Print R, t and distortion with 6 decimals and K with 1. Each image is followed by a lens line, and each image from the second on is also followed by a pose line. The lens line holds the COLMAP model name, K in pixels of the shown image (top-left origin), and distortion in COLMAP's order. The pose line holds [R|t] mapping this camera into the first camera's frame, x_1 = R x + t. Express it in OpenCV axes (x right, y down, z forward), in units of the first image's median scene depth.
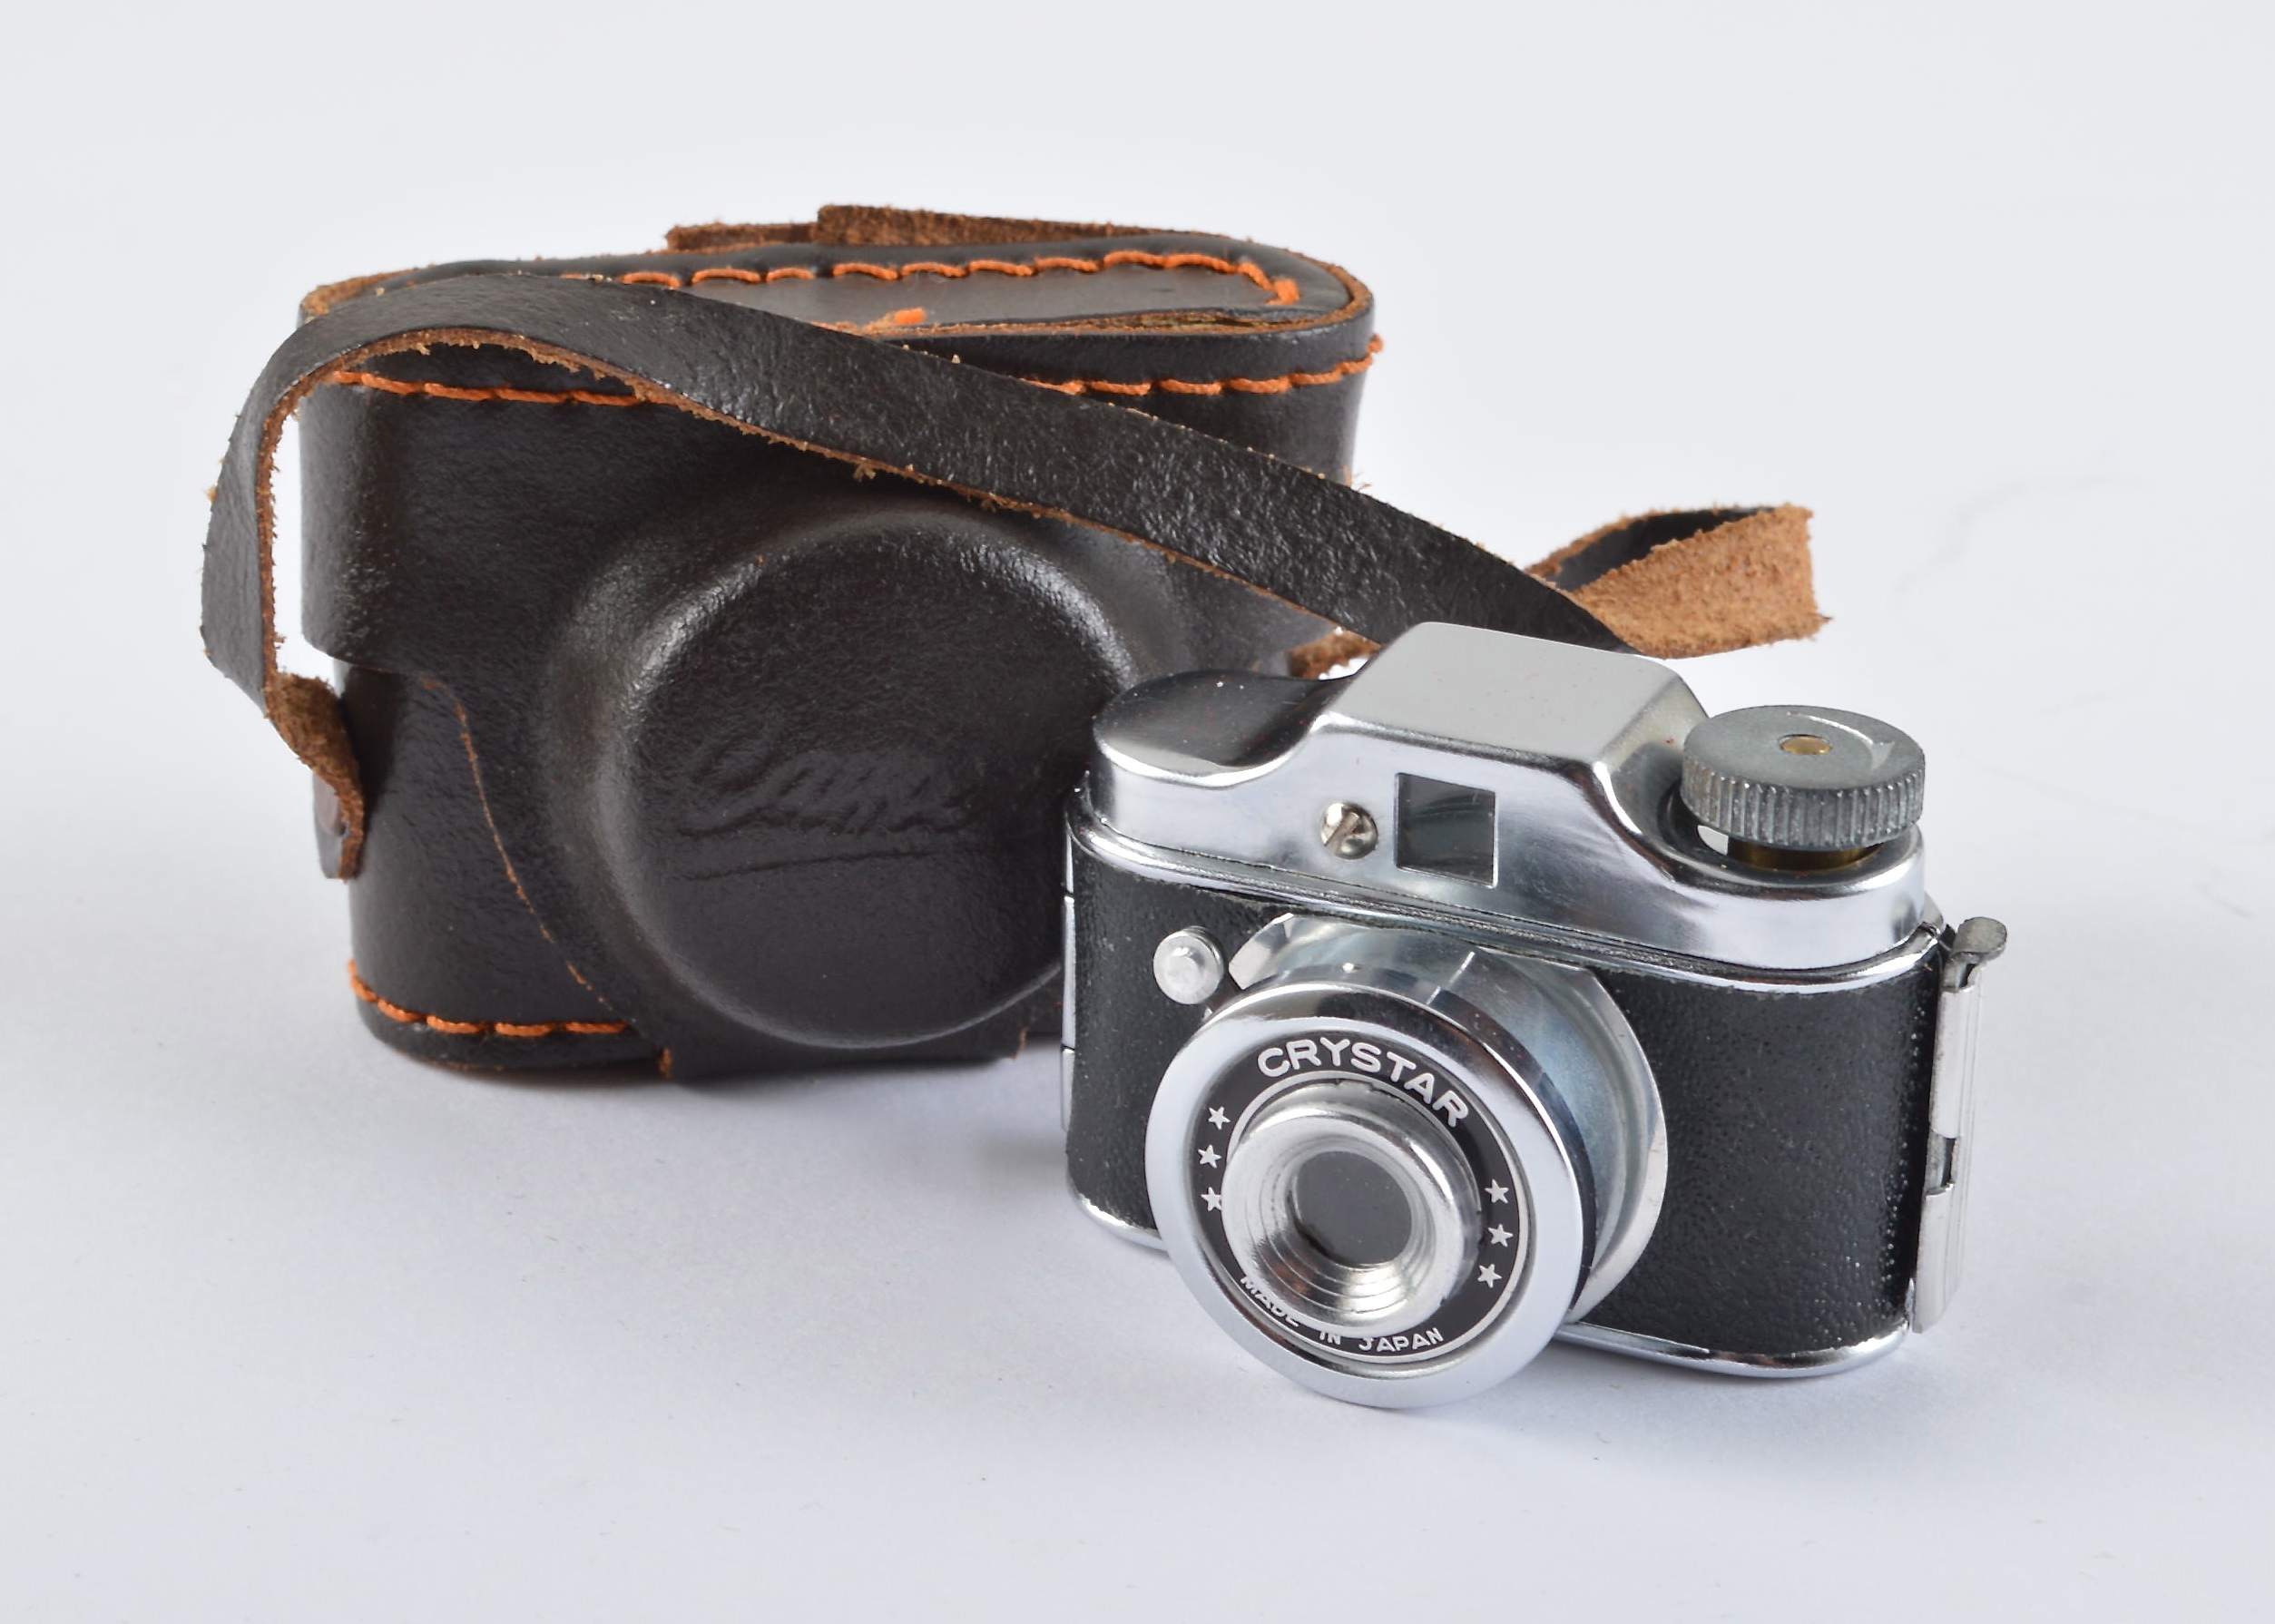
lens RADIAL K [[4874.9, 0, 1133.5], [0, 4874.9, 814.2], [0, 0, 1]] dist [0.060275, 0.000000]
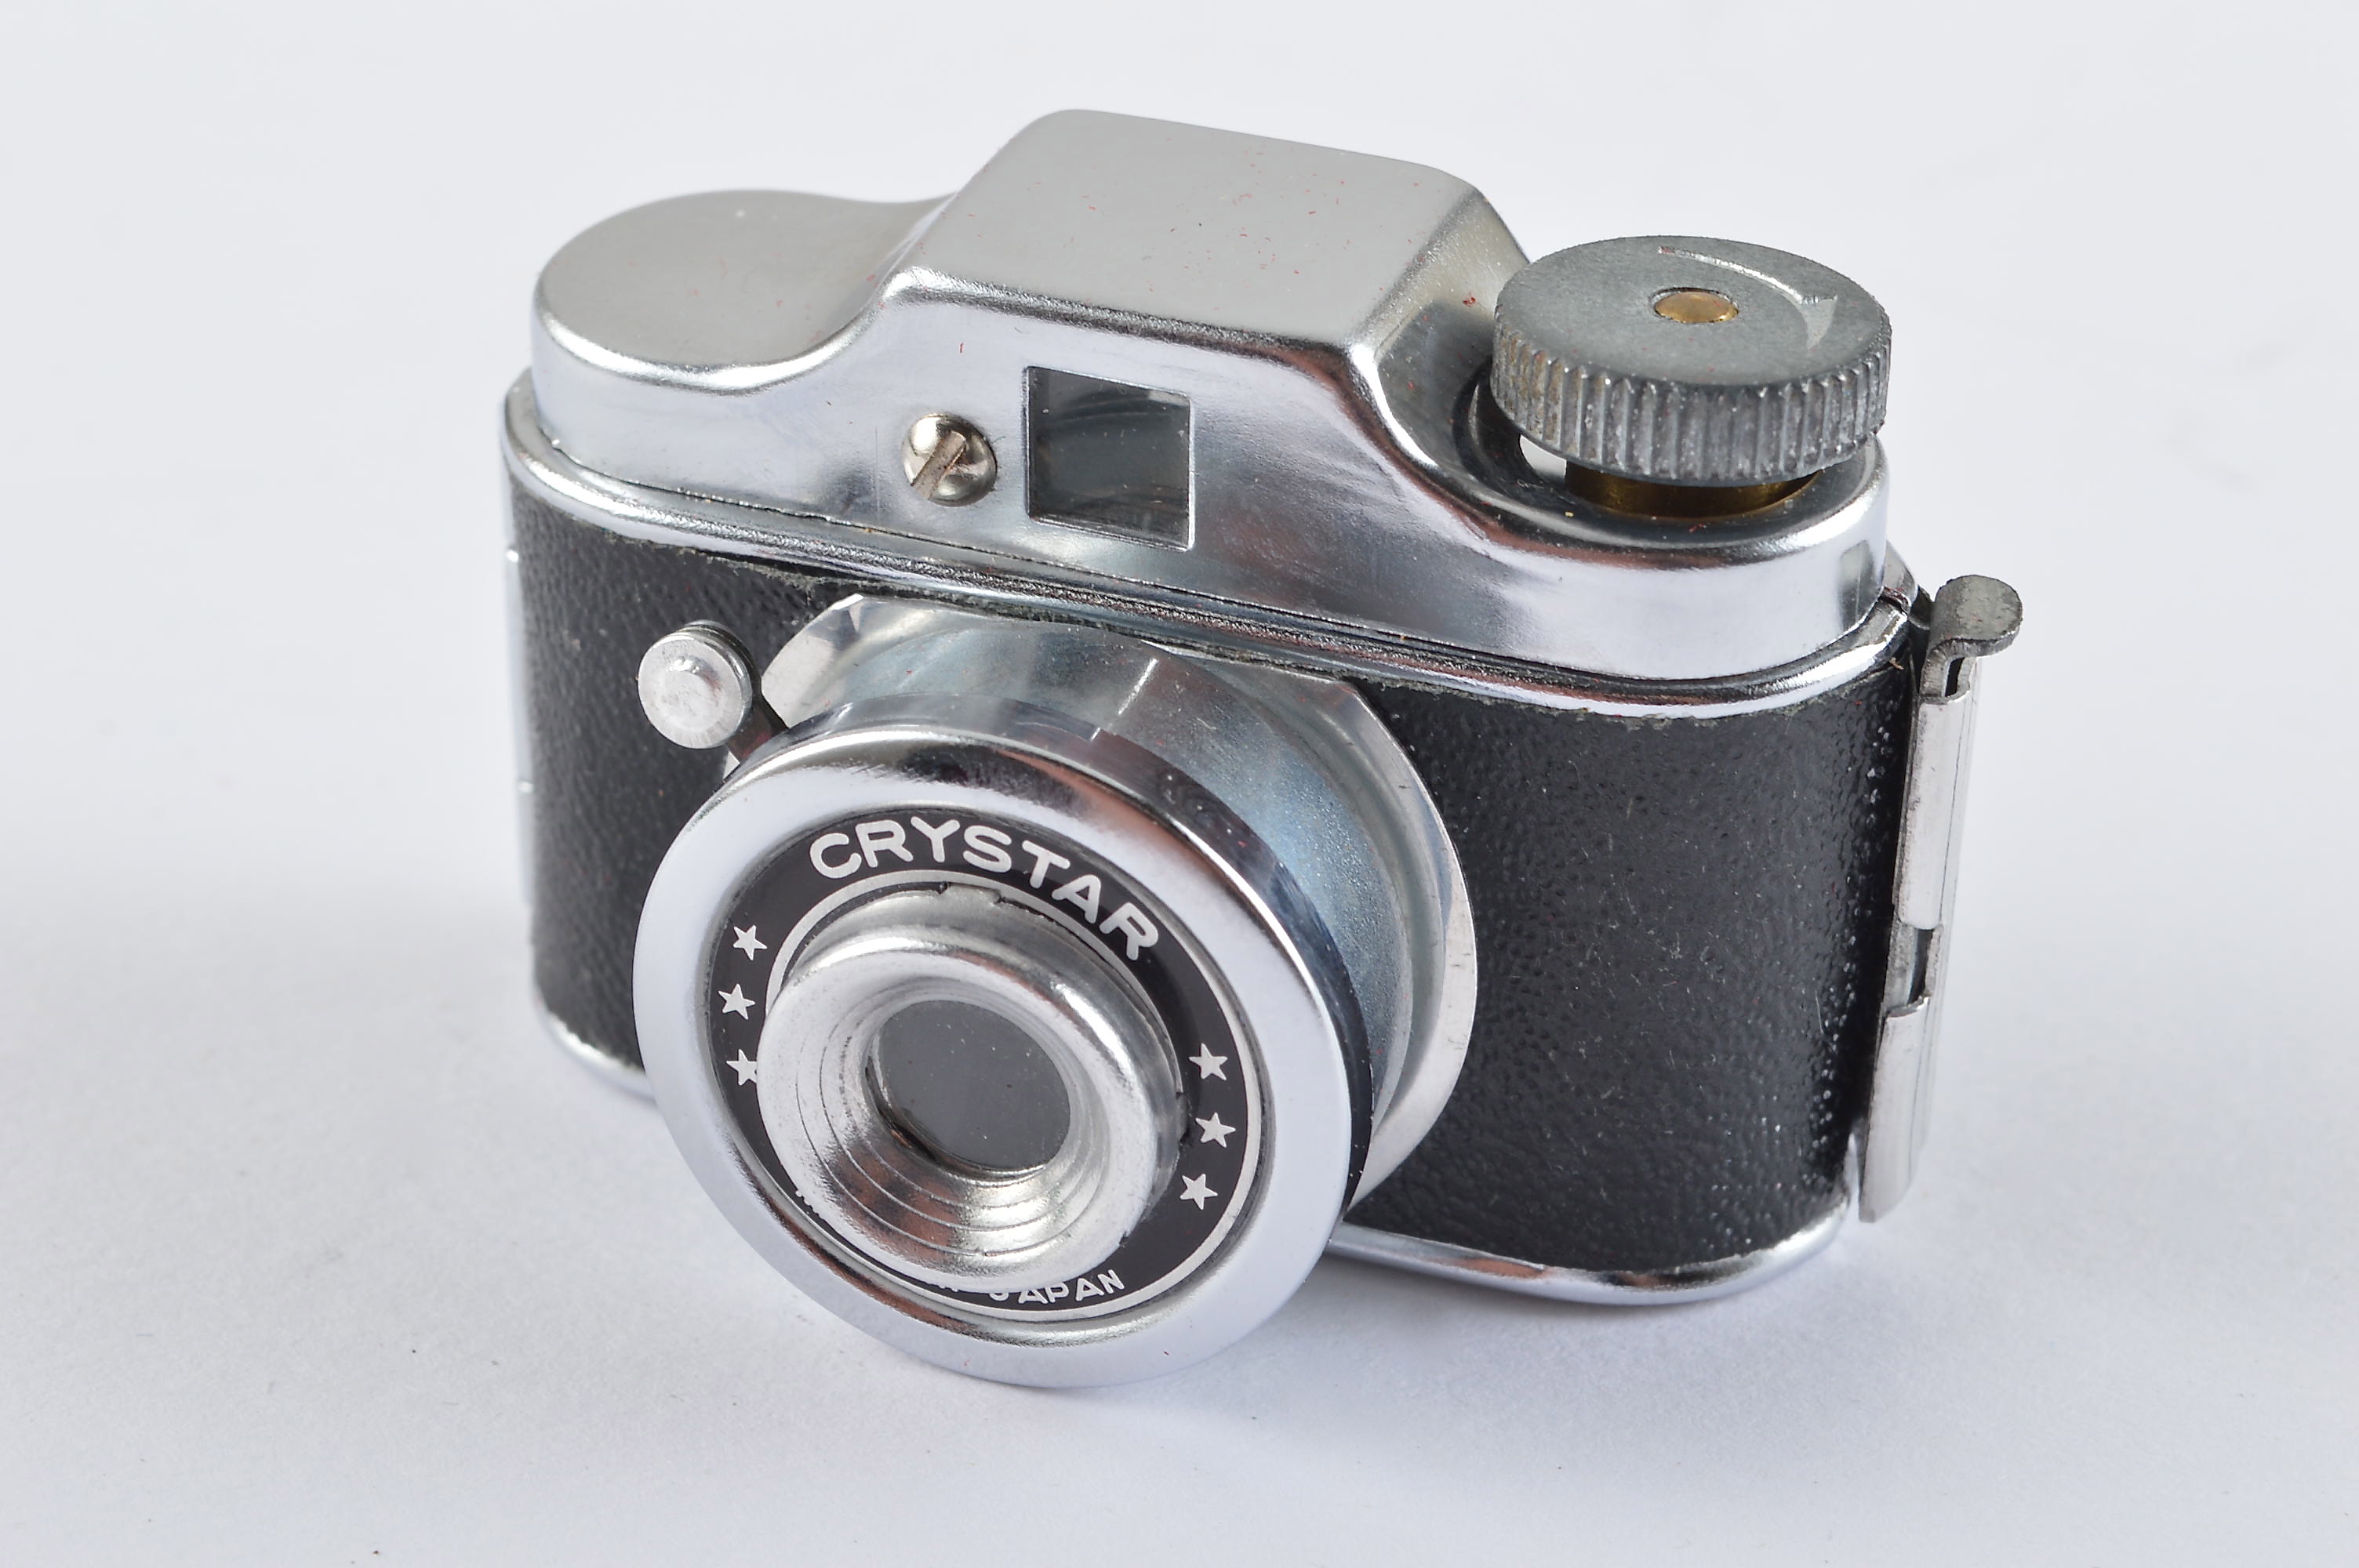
lens RADIAL K [[5389.3, 0, 1187.8], [0, 5389.3, 787.4], [0, 0, 1]] dist [0.079913, 0.000000]
pose [[0.996284, -0.031413, 0.080197, 0.018657], [0.023513, 0.994946, 0.097617, -0.021363], [-0.082858, -0.095369, 0.991988, 0.328248]]
